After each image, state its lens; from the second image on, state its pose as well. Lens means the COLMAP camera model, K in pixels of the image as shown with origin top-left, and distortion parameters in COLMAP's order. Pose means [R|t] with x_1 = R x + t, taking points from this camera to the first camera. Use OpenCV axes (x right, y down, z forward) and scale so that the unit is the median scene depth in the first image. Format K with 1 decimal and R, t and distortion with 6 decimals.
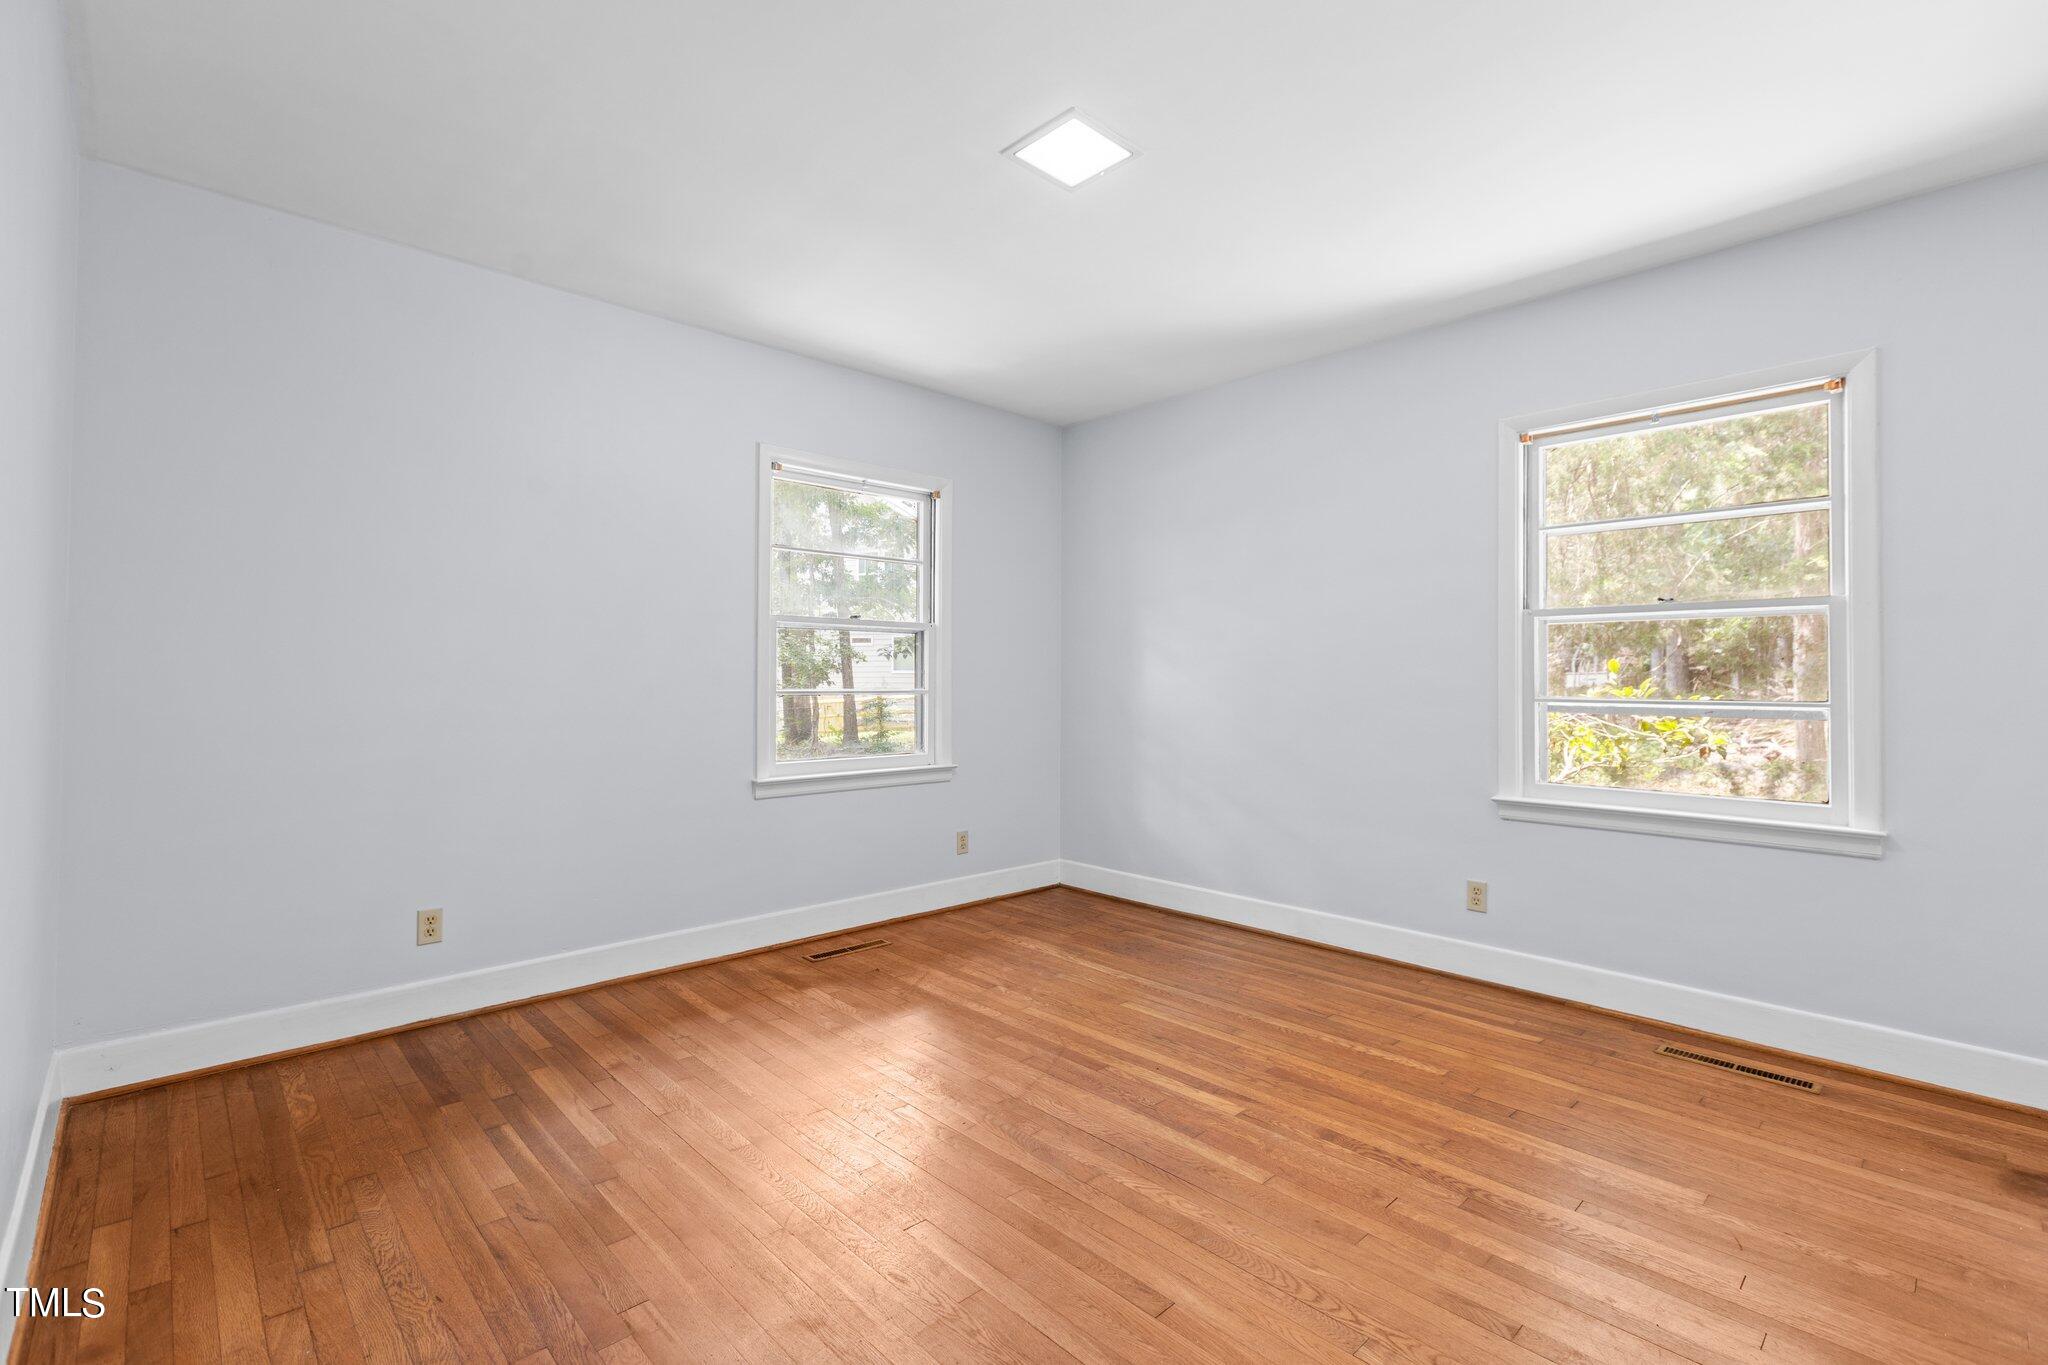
lens RADIAL K [[920.5, 0, 1022.1], [0, 920.5, 669.4], [0, 0, 1]] dist [0.001044, -0.000818]
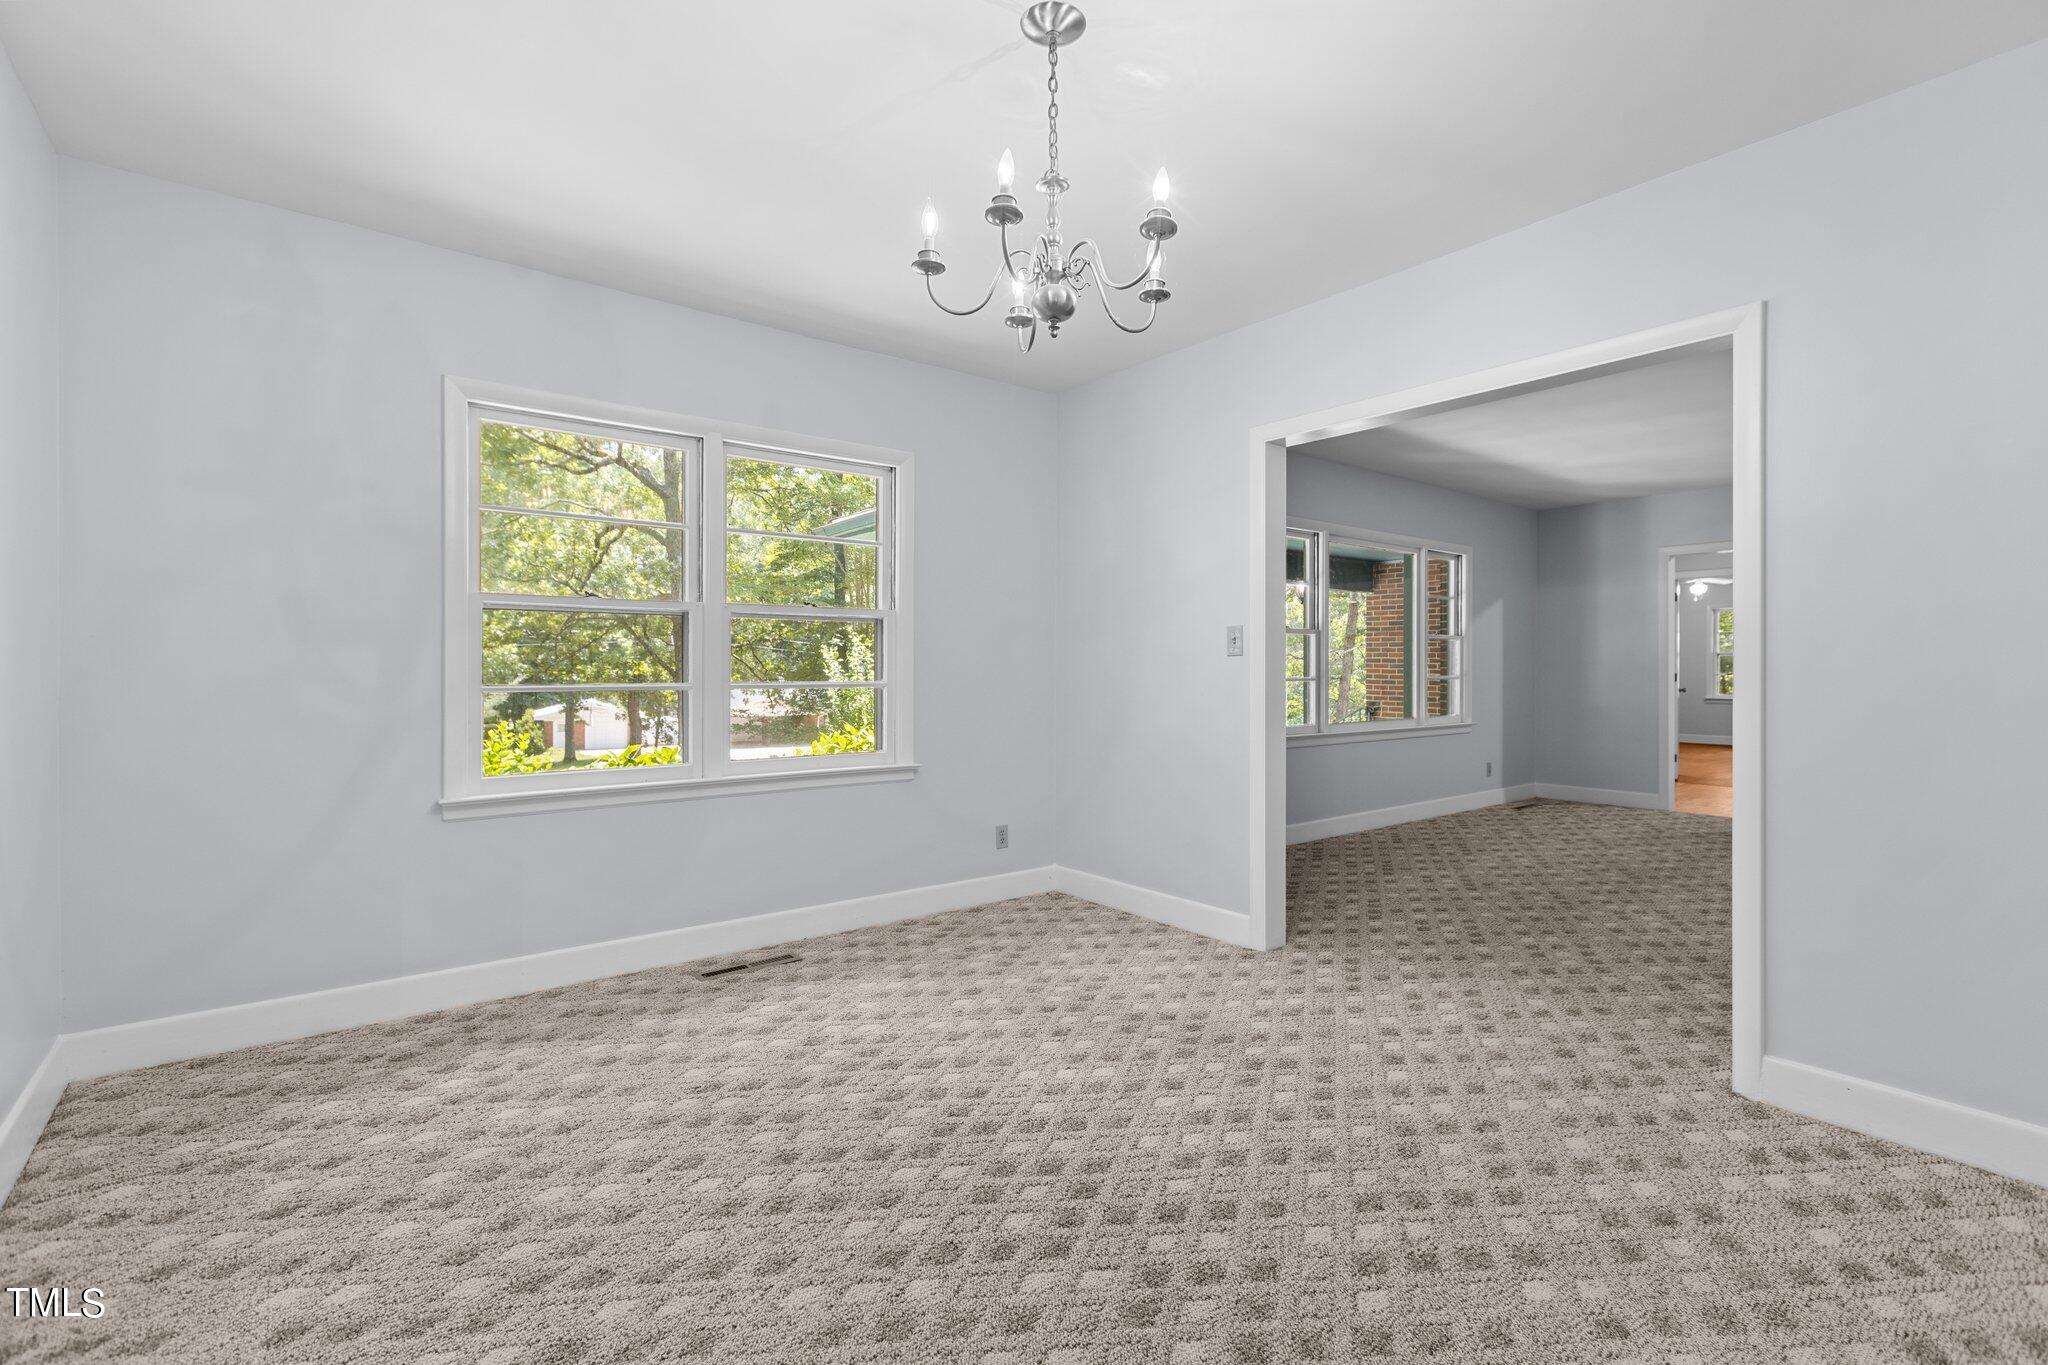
lens RADIAL K [[920.5, 0, 1022.1], [0, 920.5, 669.4], [0, 0, 1]] dist [0.001044, -0.000818]
pose [[0.996490, 0.000718, -0.083714, 0.107073], [0.000267, 0.999931, 0.011754, -0.000596], [0.083717, -0.011735, 0.996420, 0.097360]]
